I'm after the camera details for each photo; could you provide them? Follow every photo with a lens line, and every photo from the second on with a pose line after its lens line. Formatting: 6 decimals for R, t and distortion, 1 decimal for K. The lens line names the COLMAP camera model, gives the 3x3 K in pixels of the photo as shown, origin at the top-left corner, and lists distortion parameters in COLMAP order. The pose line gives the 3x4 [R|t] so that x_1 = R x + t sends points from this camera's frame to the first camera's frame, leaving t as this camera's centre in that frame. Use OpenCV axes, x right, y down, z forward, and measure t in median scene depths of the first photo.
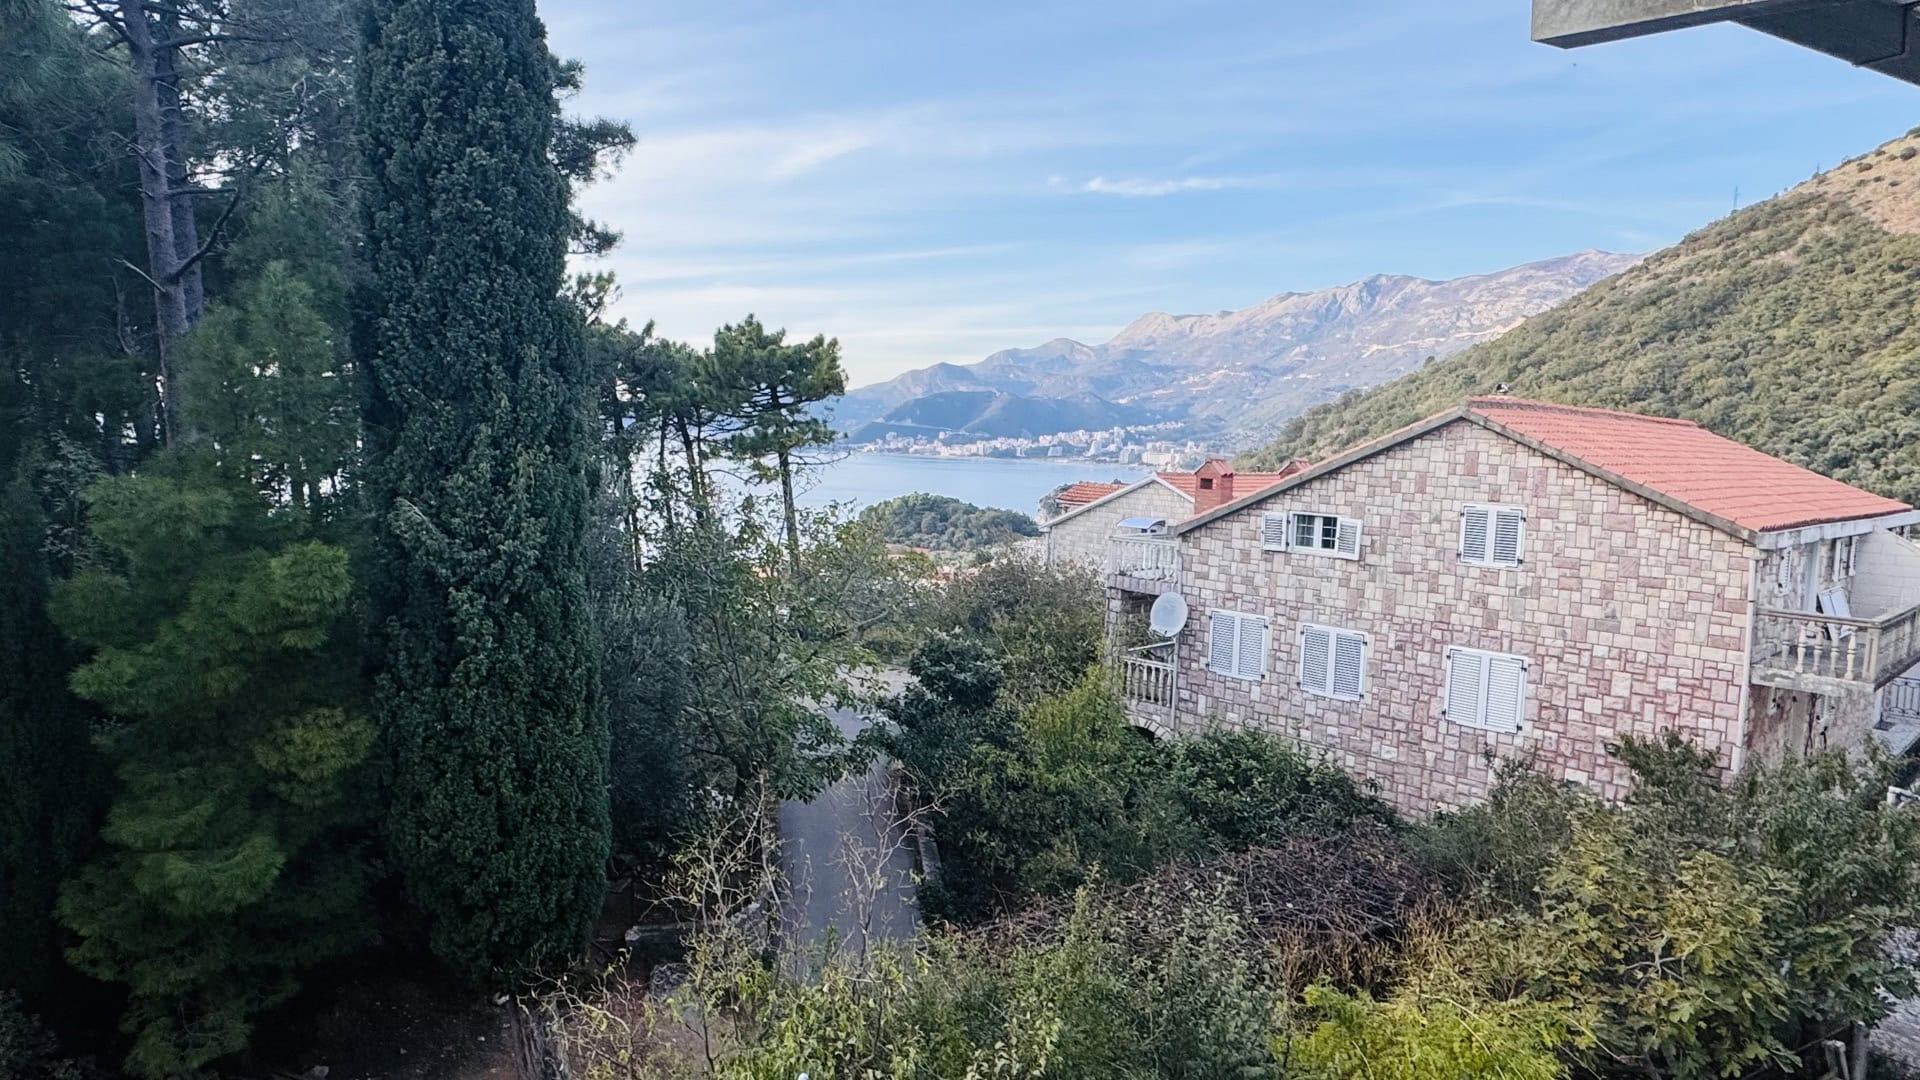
lens RADIAL K [[1166.6, 0, 954.5], [0, 1166.6, 546.5], [0, 0, 1]] dist [-0.001985, 0.002567]
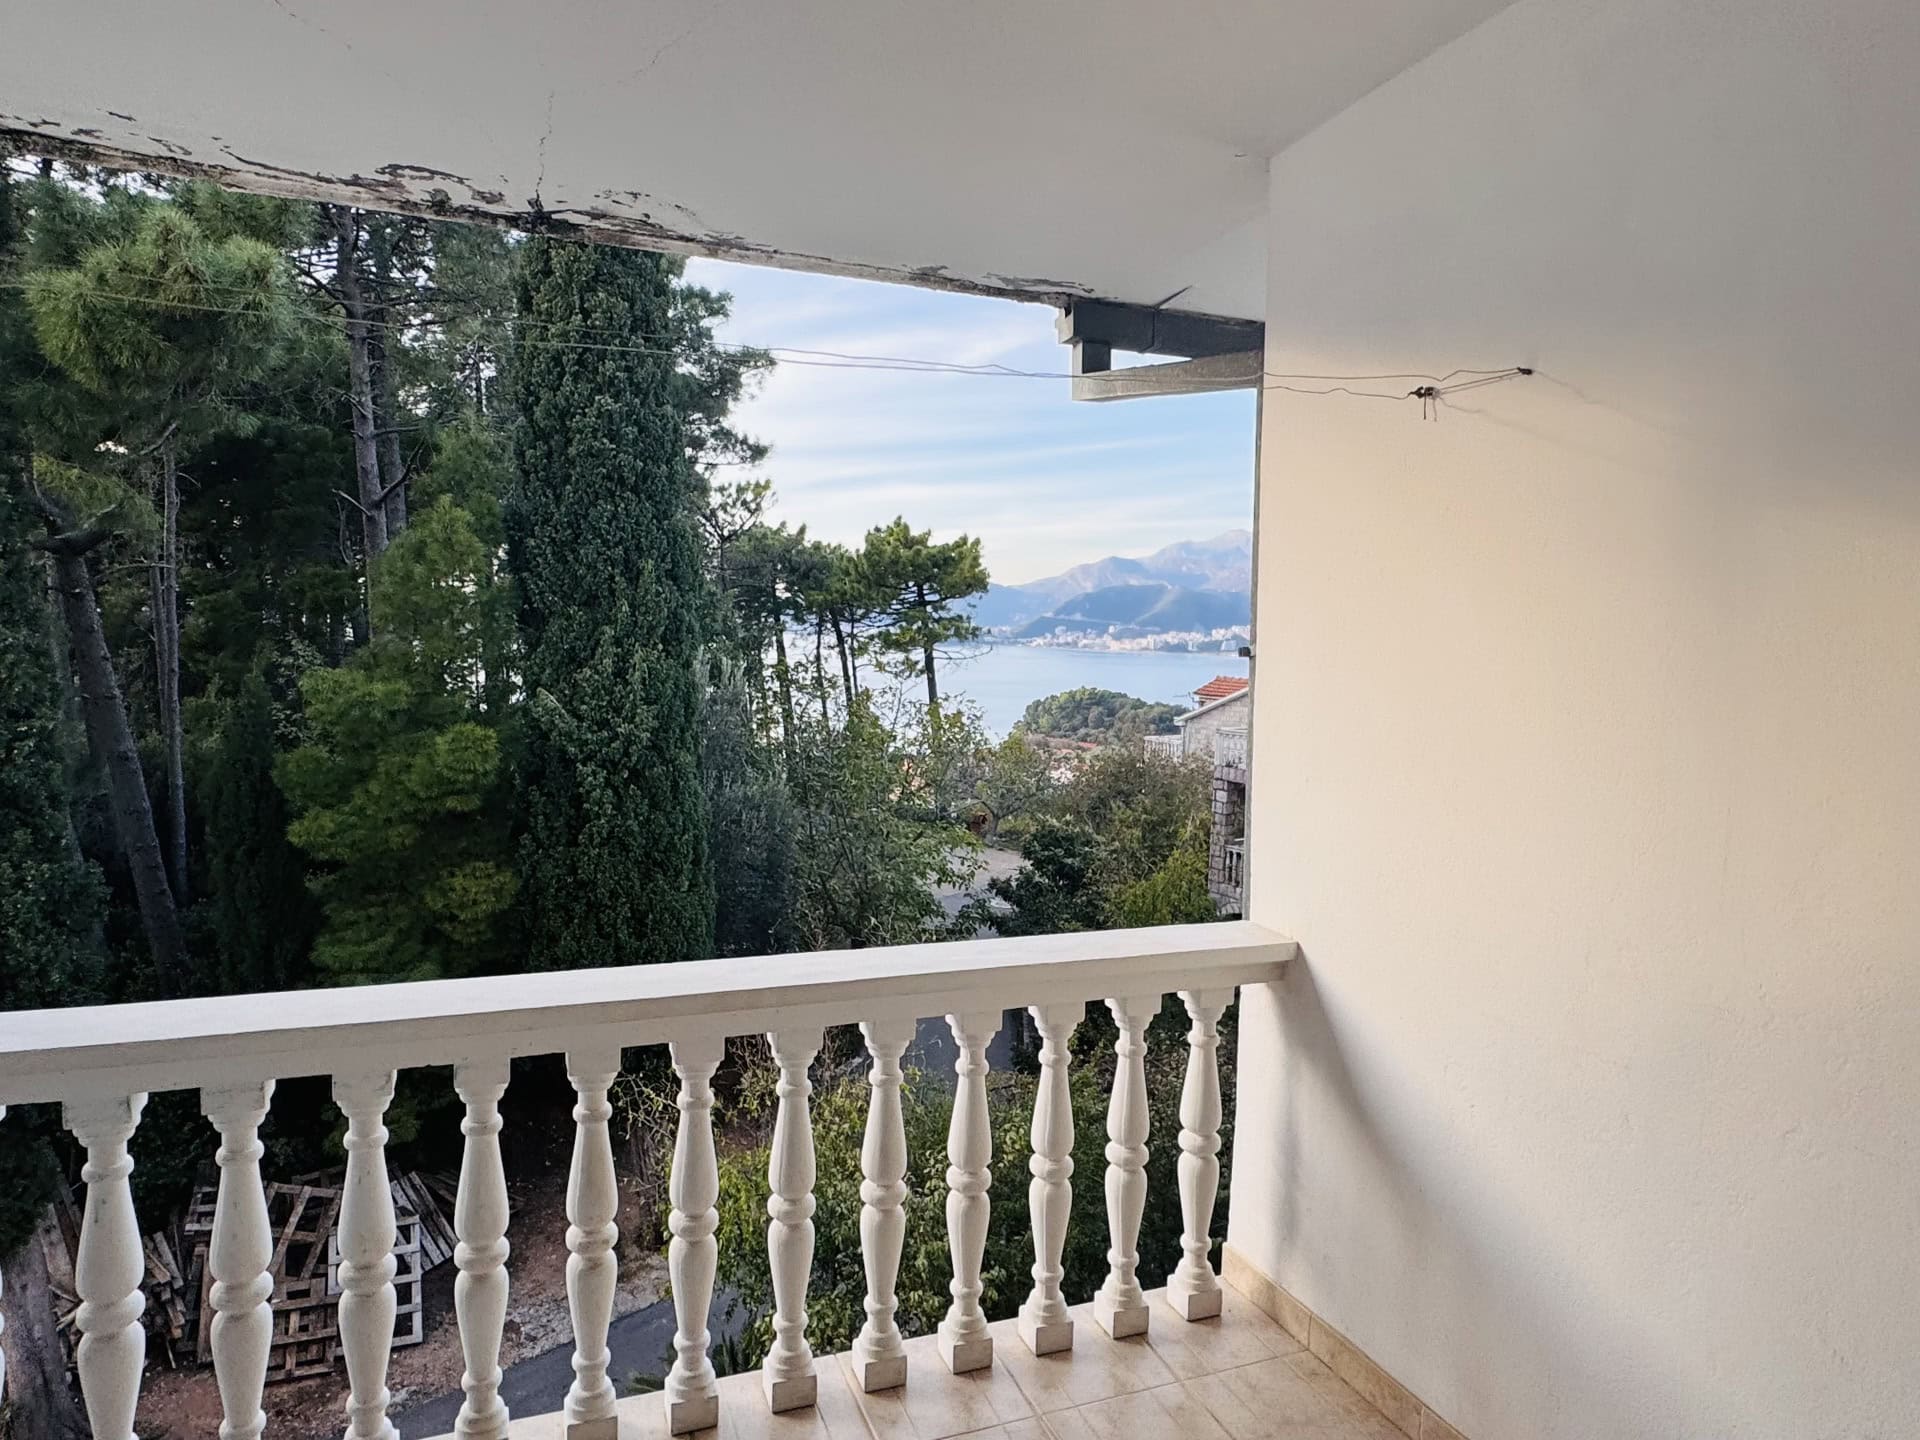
lens RADIAL K [[1167.7, 0, 956.1], [0, 1167.7, 731.5], [0, 0, 1]] dist [-0.001651, 0.000791]
pose [[0.989770, 0.009071, -0.142385, 0.104141], [-0.010204, 0.999922, -0.007227, 0.006497], [0.142308, 0.008606, 0.989785, -0.112131]]
